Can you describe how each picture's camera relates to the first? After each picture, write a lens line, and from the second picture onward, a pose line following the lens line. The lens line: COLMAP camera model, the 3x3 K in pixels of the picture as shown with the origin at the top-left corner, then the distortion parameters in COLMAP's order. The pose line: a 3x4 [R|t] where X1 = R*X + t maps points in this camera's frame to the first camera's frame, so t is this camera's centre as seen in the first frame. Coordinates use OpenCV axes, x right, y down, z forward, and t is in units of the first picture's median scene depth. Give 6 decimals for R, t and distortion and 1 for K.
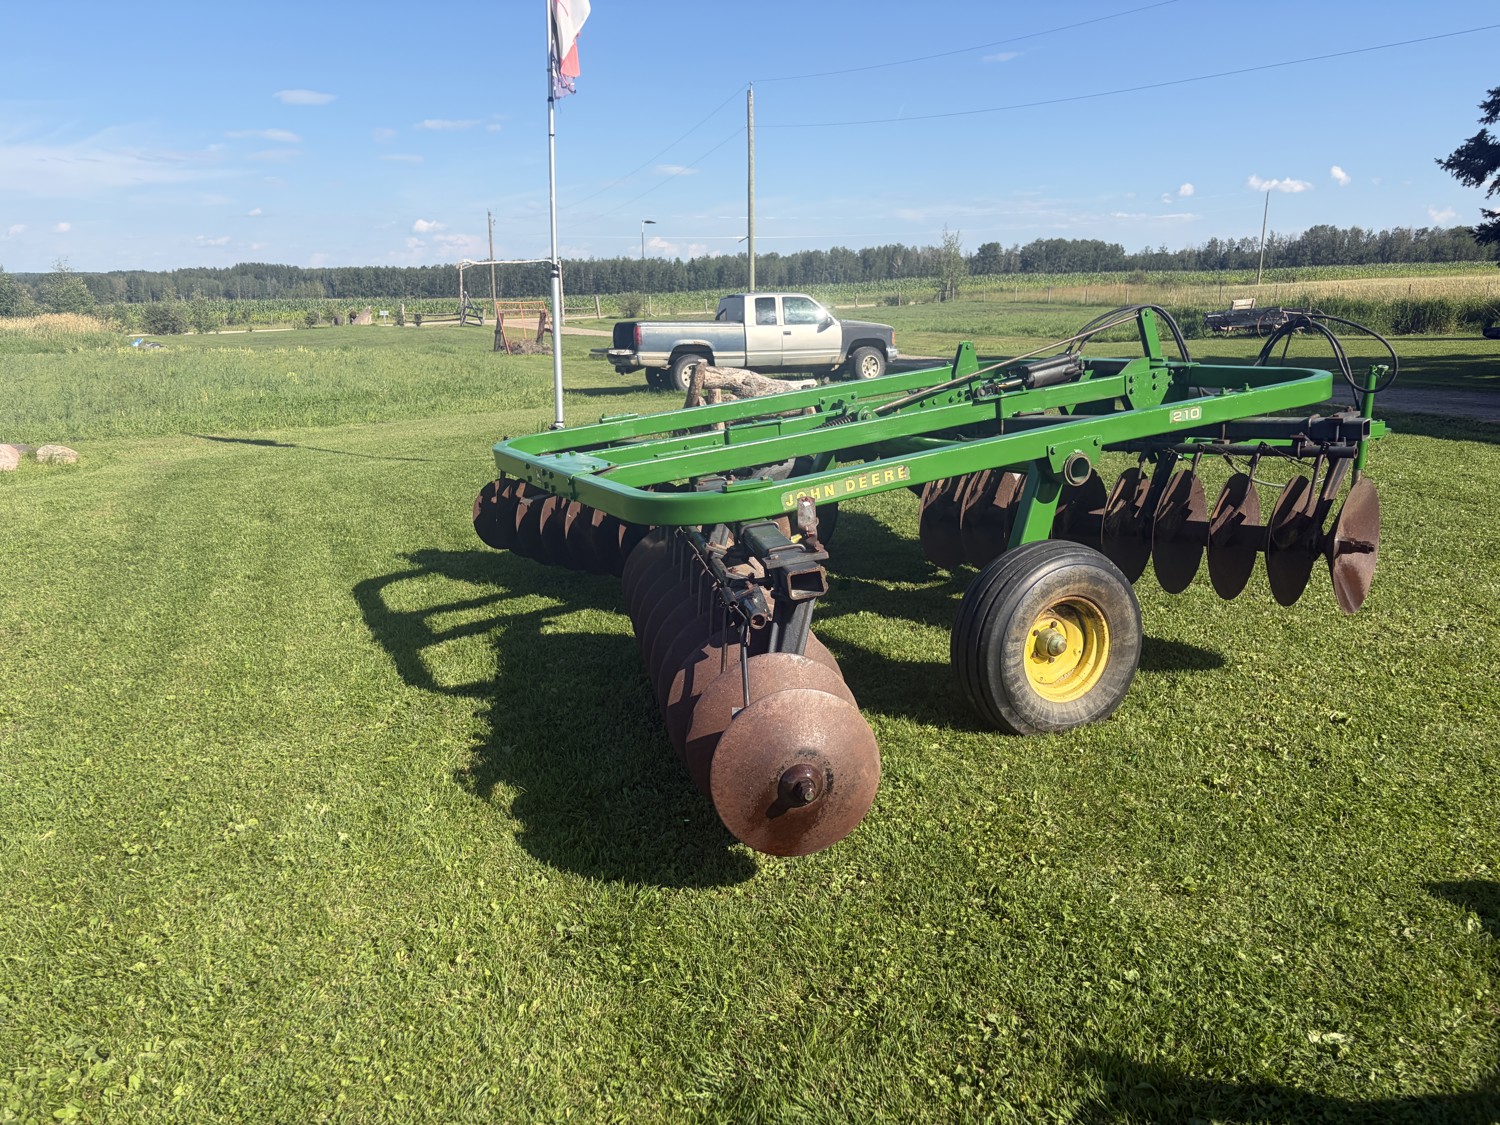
lens RADIAL K [[1148.7, 0, 752.0], [0, 1148.7, 554.7], [0, 0, 1]] dist [0.060523, -0.069665]
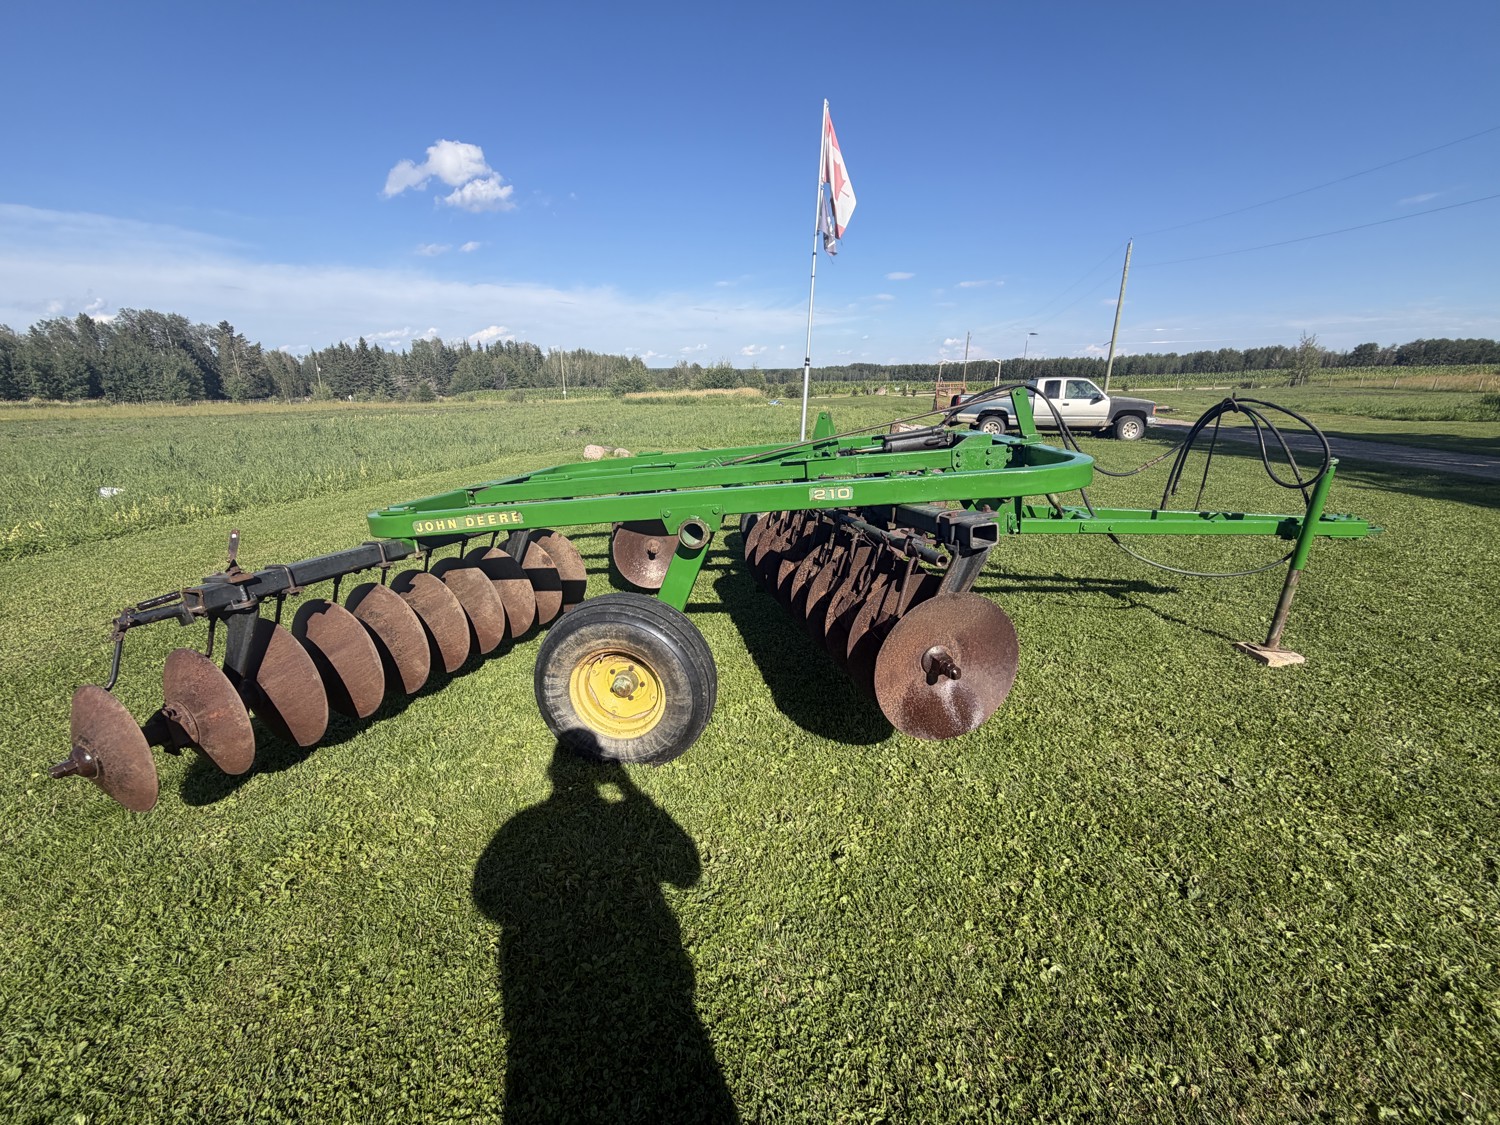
lens RADIAL K [[597.9, 0, 759.5], [0, 597.9, 562.4], [0, 0, 1]] dist [0.000636, 0.000798]
pose [[0.834579, 0.168774, -0.524398, 0.044374], [-0.128613, 0.985302, 0.112424, -0.008305], [0.535664, -0.026383, 0.844019, 0.039388]]
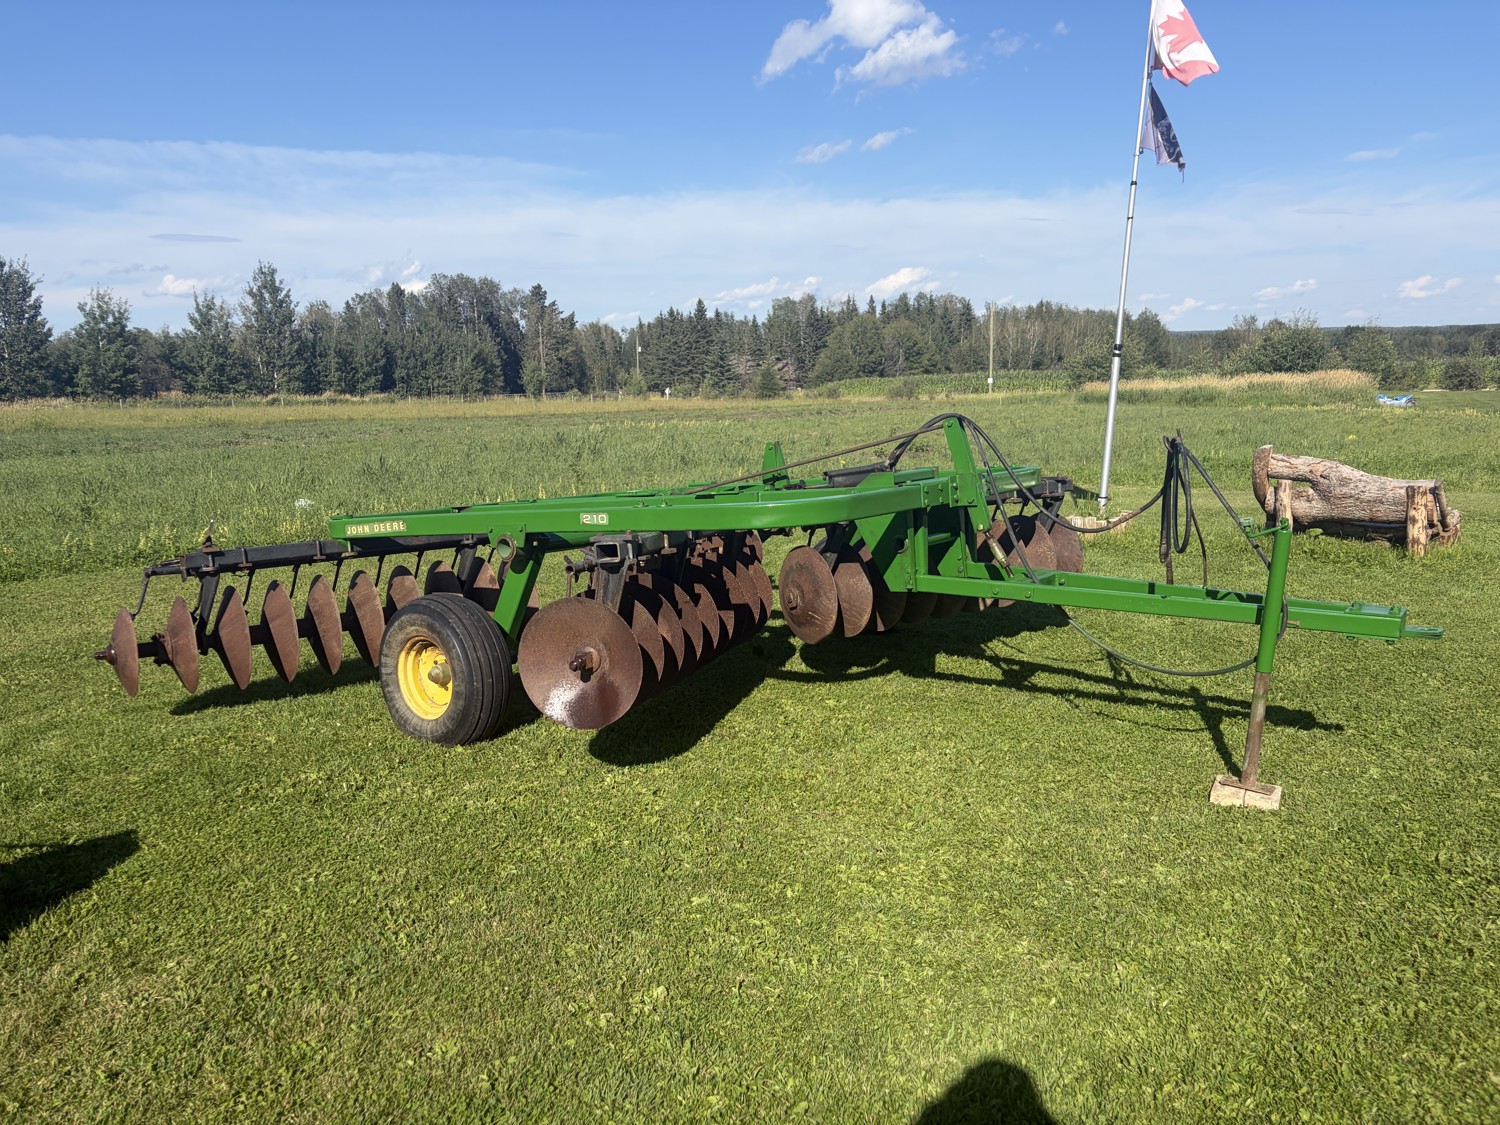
lens RADIAL K [[1148.7, 0, 751.6], [0, 1148.7, 578.1], [0, 0, 1]] dist [0.060523, -0.069665]
pose [[0.447327, 0.166694, -0.878699, 0.102682], [-0.186120, 0.978318, 0.090843, -0.014081], [0.874790, 0.122906, 0.468653, 0.046624]]
